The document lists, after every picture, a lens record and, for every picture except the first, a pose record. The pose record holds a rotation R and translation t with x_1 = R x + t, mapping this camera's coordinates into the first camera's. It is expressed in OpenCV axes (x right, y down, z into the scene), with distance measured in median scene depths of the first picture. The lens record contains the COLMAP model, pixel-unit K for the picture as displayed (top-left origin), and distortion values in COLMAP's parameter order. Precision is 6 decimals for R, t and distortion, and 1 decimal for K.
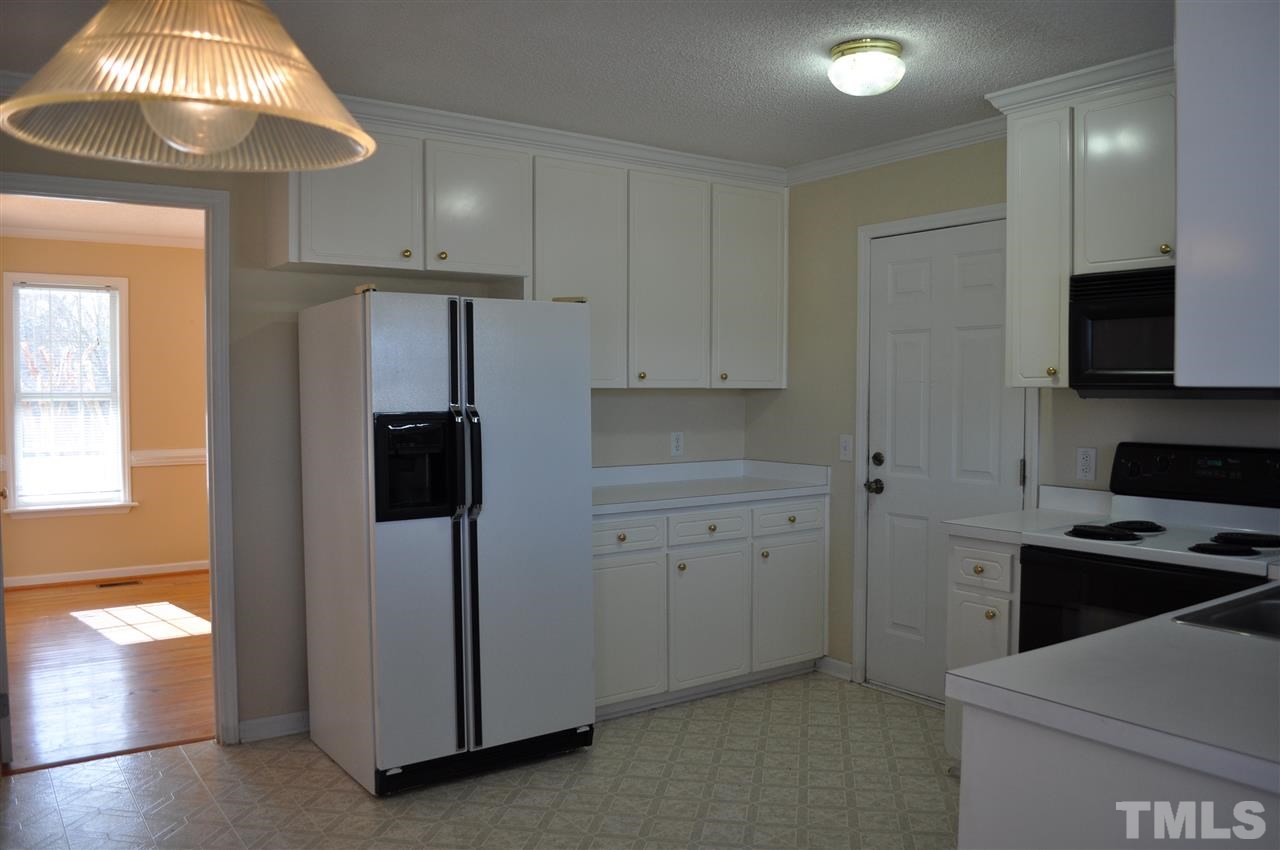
lens RADIAL K [[1000.1, 0, 644.9], [0, 1000.1, 425.3], [0, 0, 1]] dist [-0.087988, 0.011374]
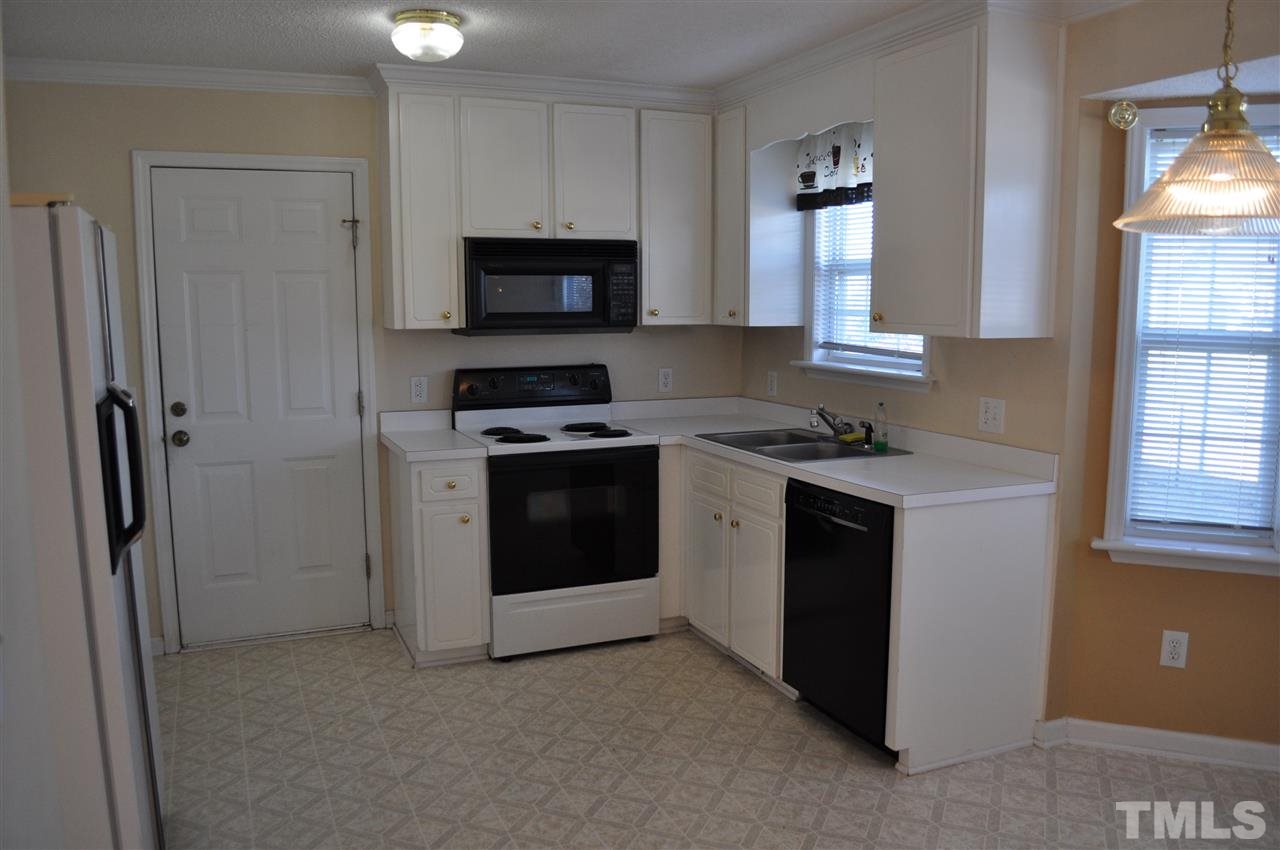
lens RADIAL K [[1000.1, 0, 647.3], [0, 1000.1, 428.0], [0, 0, 1]] dist [-0.087988, 0.011374]
pose [[0.211899, -0.127215, 0.968976, -0.683441], [0.039981, 0.991790, 0.121467, -0.051692], [-0.976473, 0.013002, 0.215245, 0.460083]]
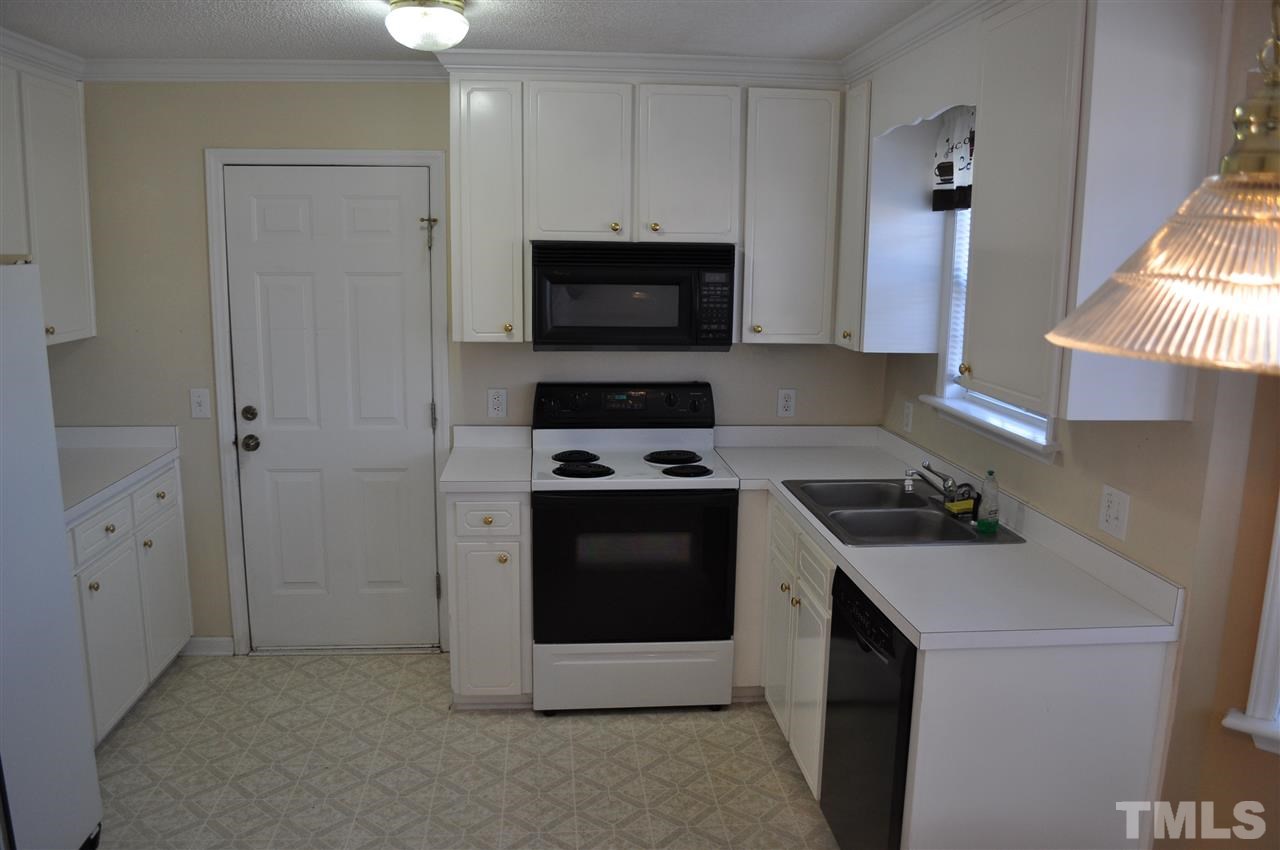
lens RADIAL K [[1000.1, 0, 644.5], [0, 1000.1, 428.9], [0, 0, 1]] dist [-0.087988, 0.011374]
pose [[0.502889, -0.145556, 0.852007, -0.432468], [0.018719, 0.987322, 0.157625, -0.106650], [-0.864148, -0.063319, 0.499238, 0.288448]]
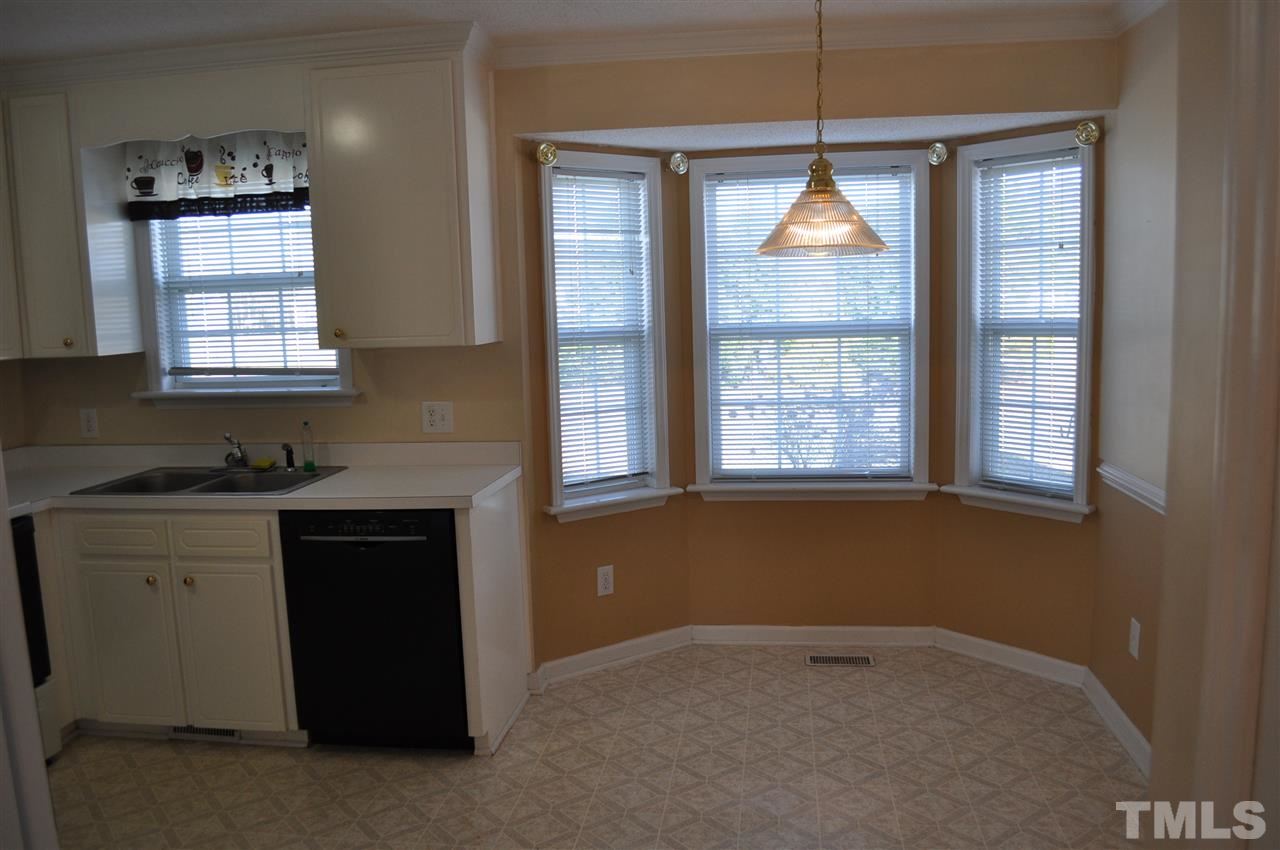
lens RADIAL K [[1000.1, 0, 643.4], [0, 1000.1, 425.9], [0, 0, 1]] dist [-0.087988, 0.011374]
pose [[-0.725857, -0.069414, 0.684334, -0.557188], [0.053818, 0.986114, 0.157108, -0.077542], [-0.685737, 0.150868, -0.712042, 0.931409]]
